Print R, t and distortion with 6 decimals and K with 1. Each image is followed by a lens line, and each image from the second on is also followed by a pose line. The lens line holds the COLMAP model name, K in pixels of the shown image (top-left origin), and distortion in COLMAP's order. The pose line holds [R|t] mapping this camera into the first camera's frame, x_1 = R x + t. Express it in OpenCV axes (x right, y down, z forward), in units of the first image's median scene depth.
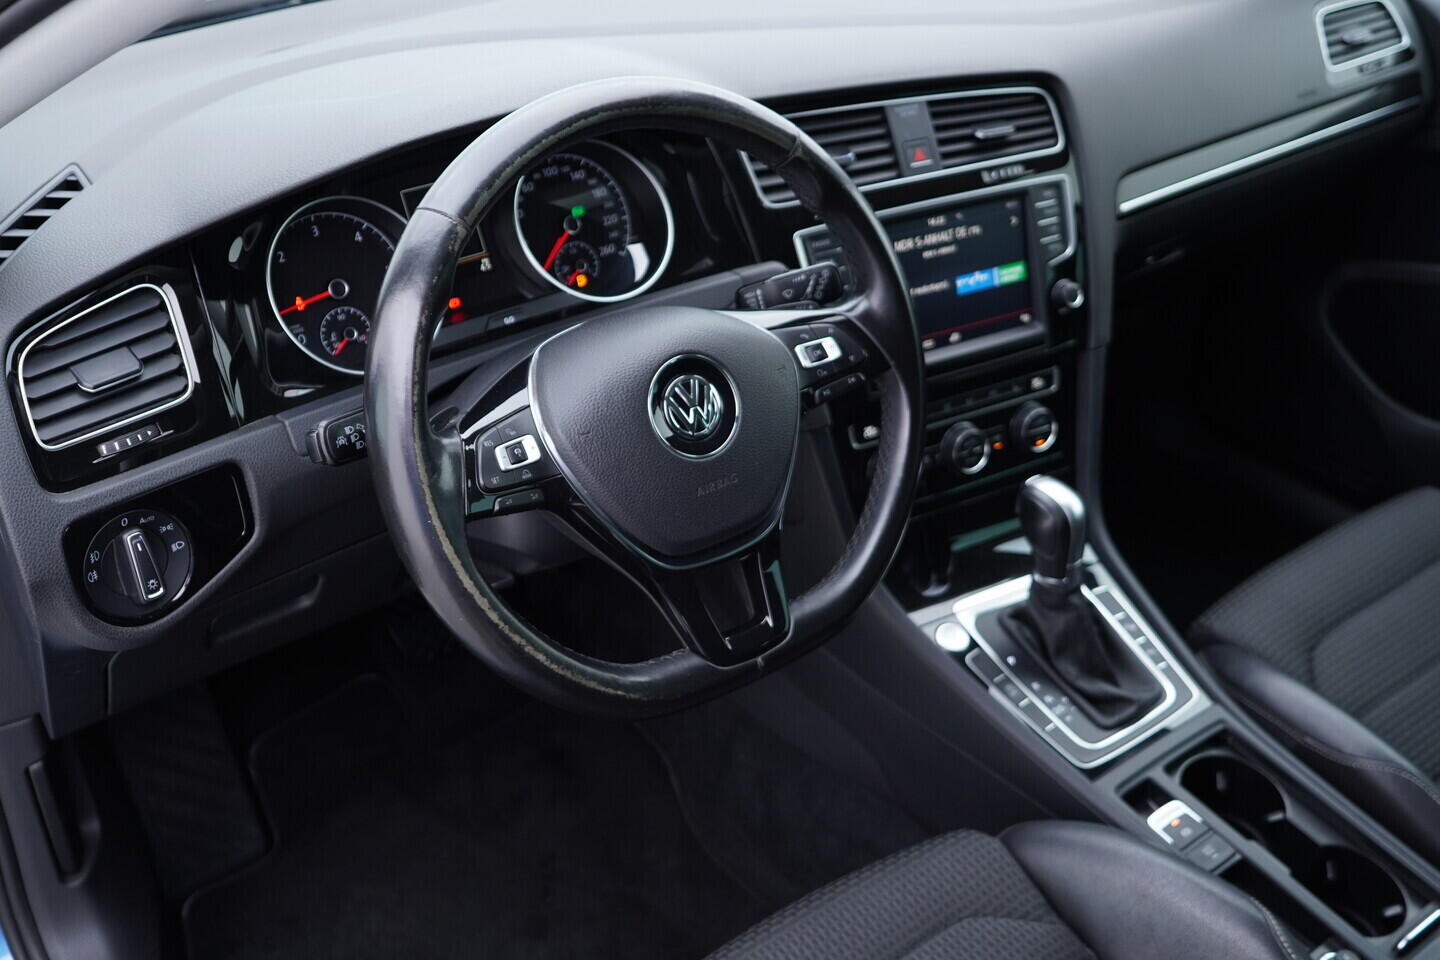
lens RADIAL K [[1475.3, 0, 720.0], [0, 1475.3, 480.0], [0, 0, 1]] dist [-0.007253, 0.037082]
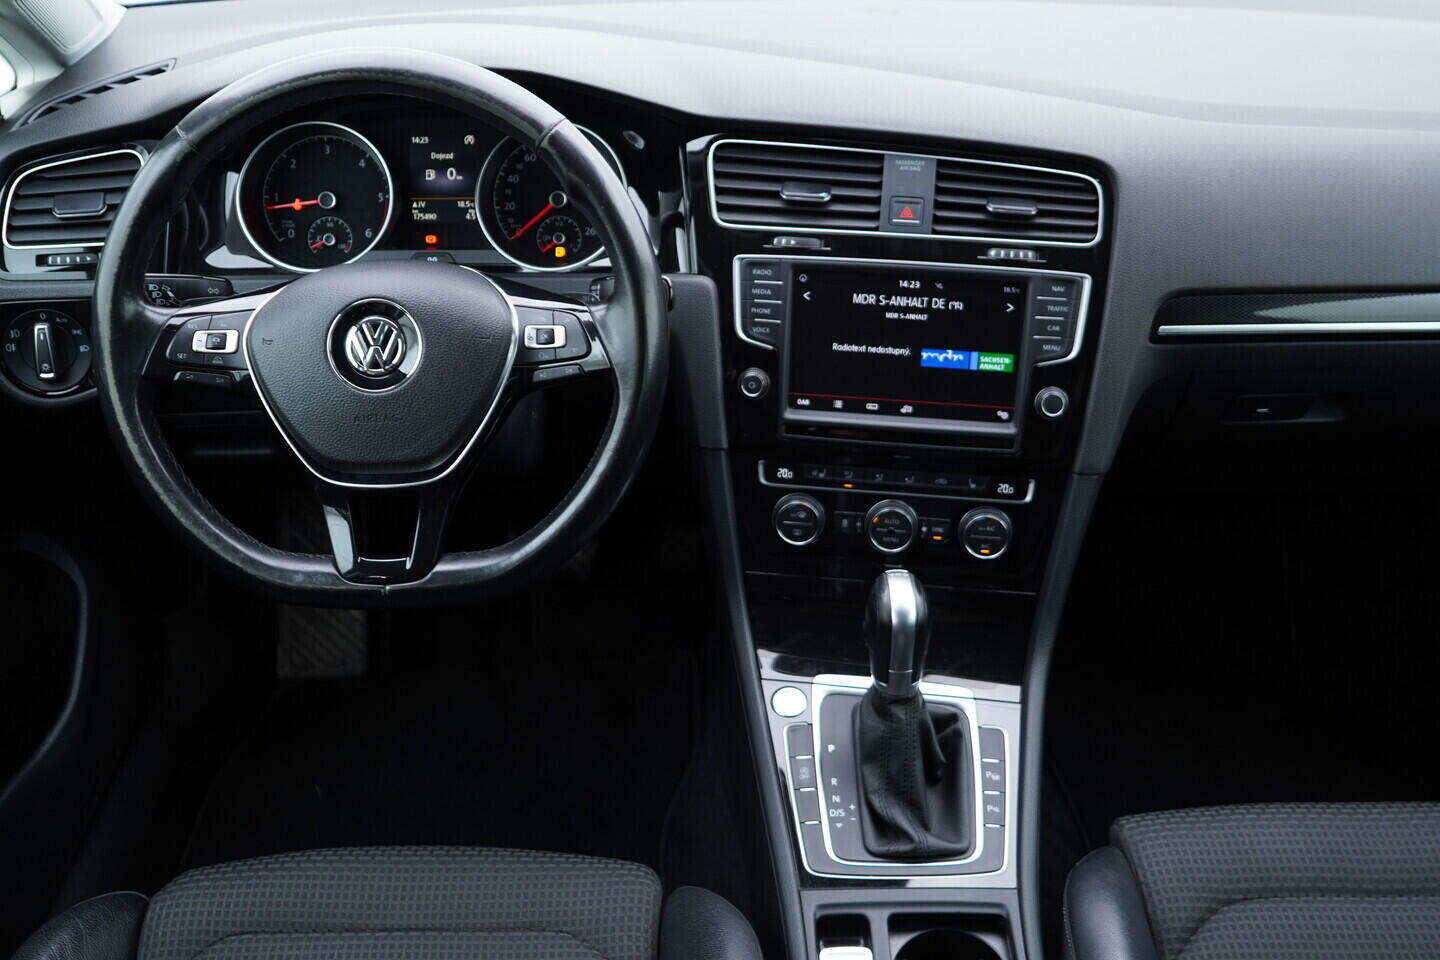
lens RADIAL K [[1475.3, 0, 720.0], [0, 1475.3, 480.0], [0, 0, 1]] dist [-0.007253, 0.037082]
pose [[0.799055, 0.304112, -0.518679, 0.584214], [-0.316732, 0.946159, 0.066808, -0.081416], [0.511070, 0.110899, 0.852355, 0.141996]]
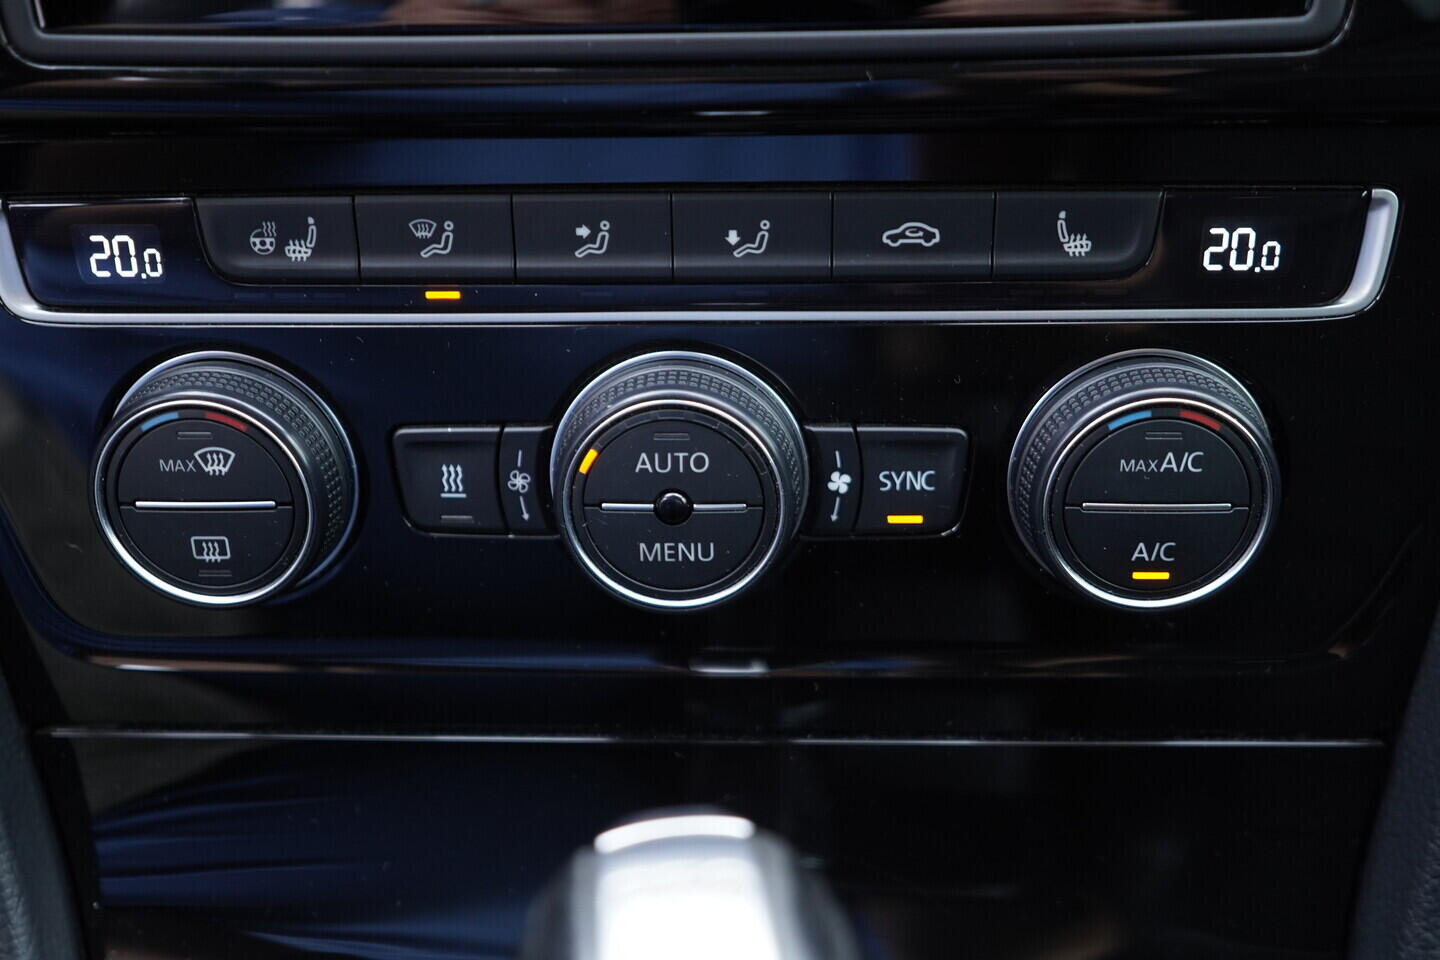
lens RADIAL K [[1475.3, 0, 720.0], [0, 1475.3, 480.0], [0, 0, 1]] dist [-0.007253, 0.037082]
pose [[0.850587, 0.289970, -0.438657, 0.265305], [-0.248910, 0.956861, 0.149870, -0.053973], [0.463191, -0.018291, 0.886070, 0.872120]]
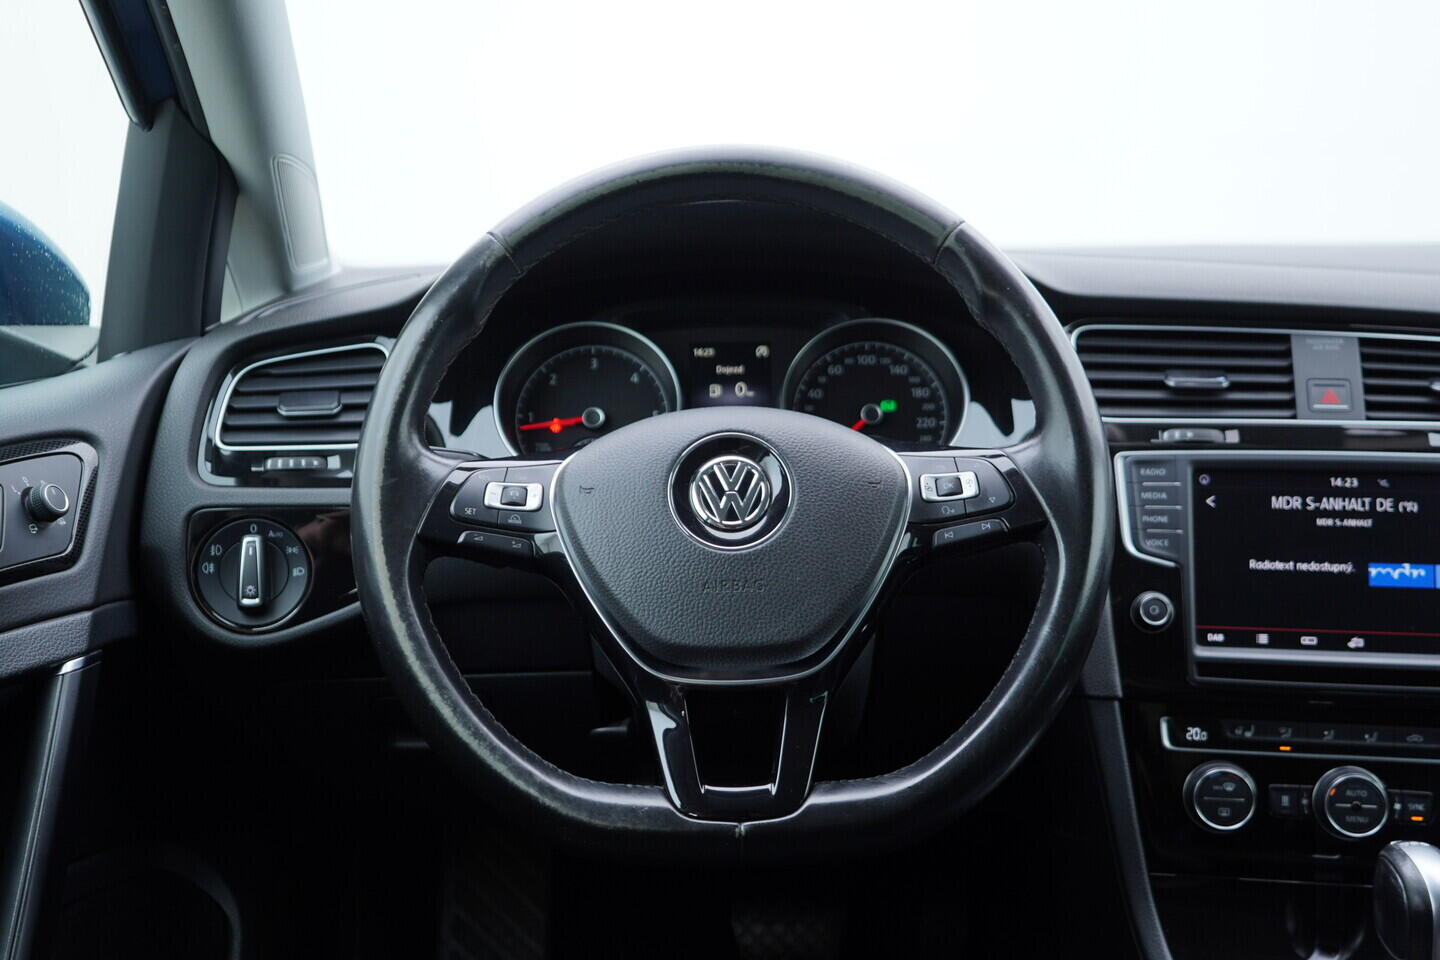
lens RADIAL K [[1475.3, 0, 720.0], [0, 1475.3, 480.0], [0, 0, 1]] dist [-0.007253, 0.037082]
pose [[0.789282, 0.098770, -0.606034, 0.353623], [-0.312502, 0.914210, -0.257998, 0.117956], [0.528560, 0.393020, 0.752436, 0.266257]]
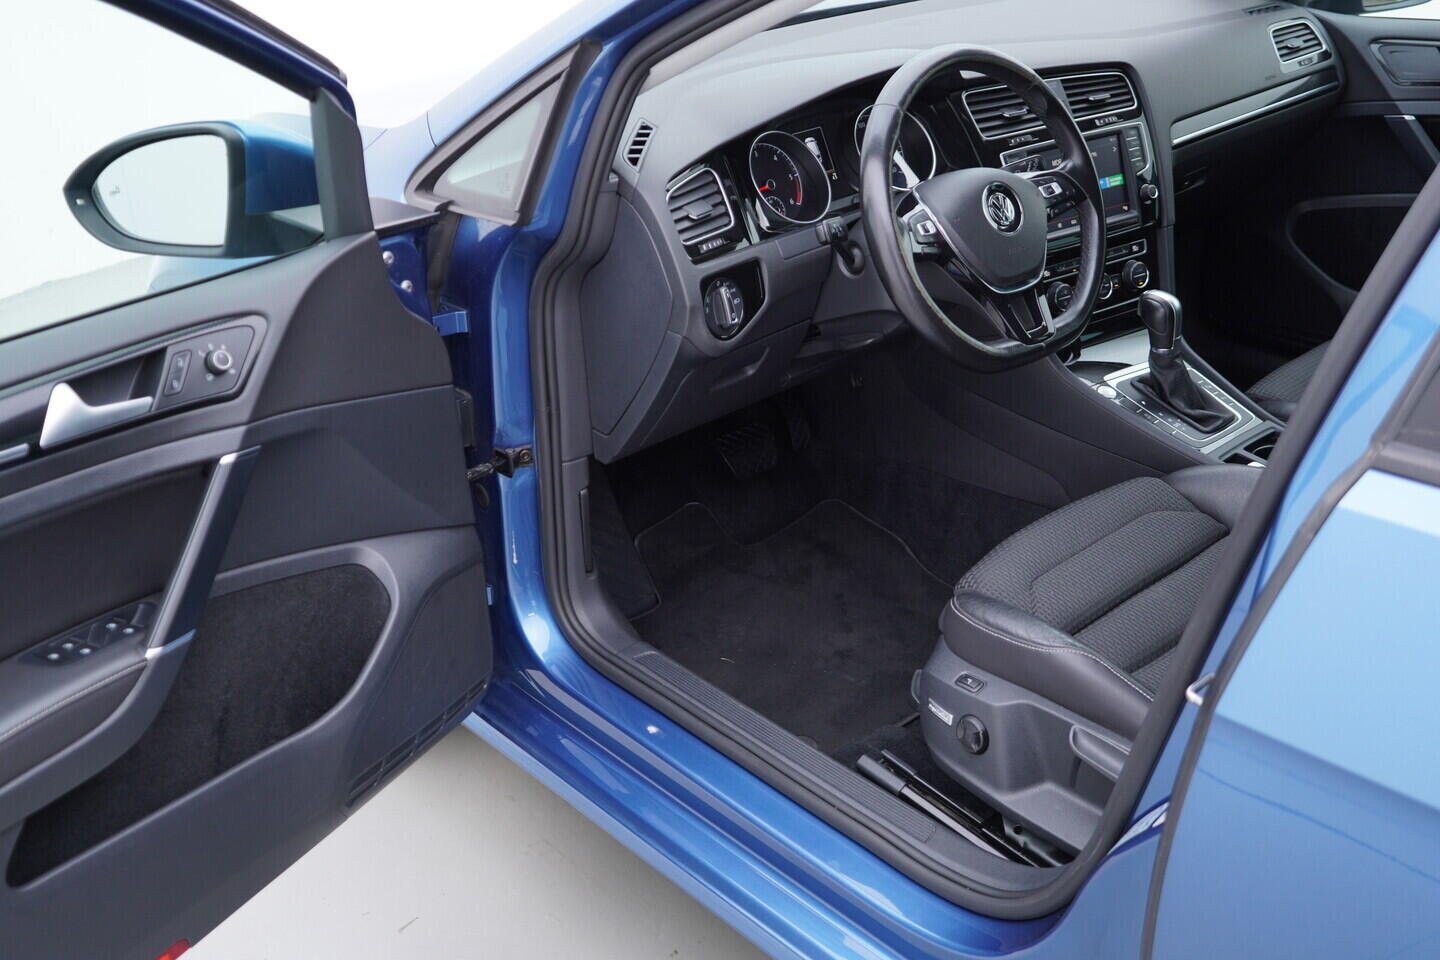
lens RADIAL K [[1475.3, 0, 720.0], [0, 1475.3, 480.0], [0, 0, 1]] dist [-0.007253, 0.037082]
pose [[0.996082, -0.074867, 0.047079, -0.366627], [0.079145, 0.992156, -0.096758, 0.335170], [-0.039466, 0.100105, 0.994194, -0.631313]]
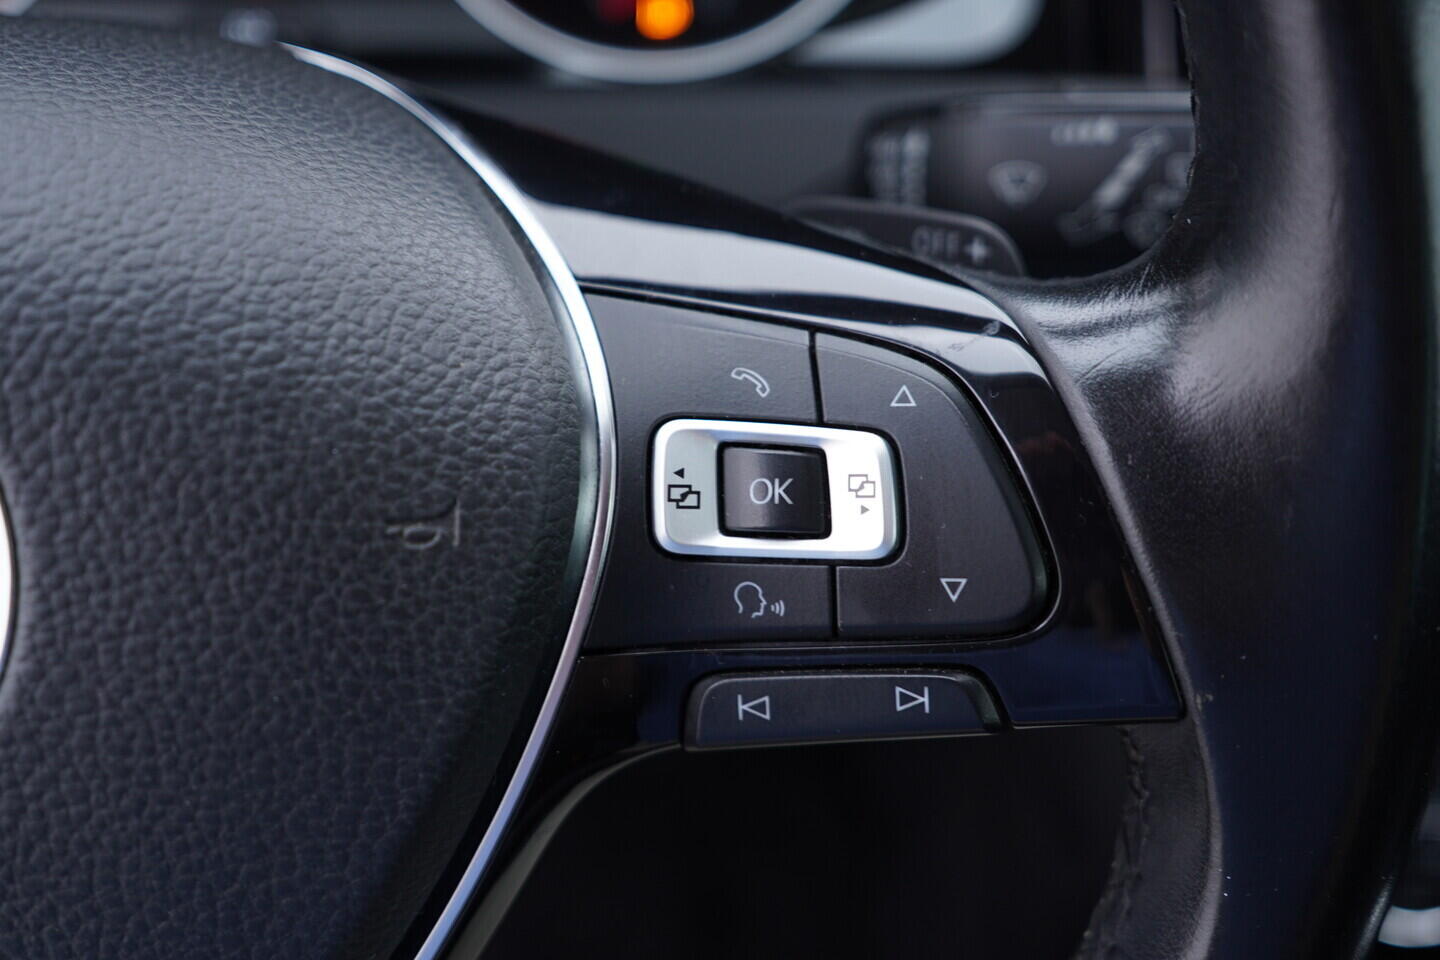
lens RADIAL K [[1475.3, 0, 720.0], [0, 1475.3, 480.0], [0, 0, 1]] dist [-0.007253, 0.037082]
pose [[0.798818, 0.360681, -0.481455, 0.116032], [-0.294499, 0.932332, 0.209829, -0.100788], [0.524557, -0.025827, 0.850984, 0.664495]]
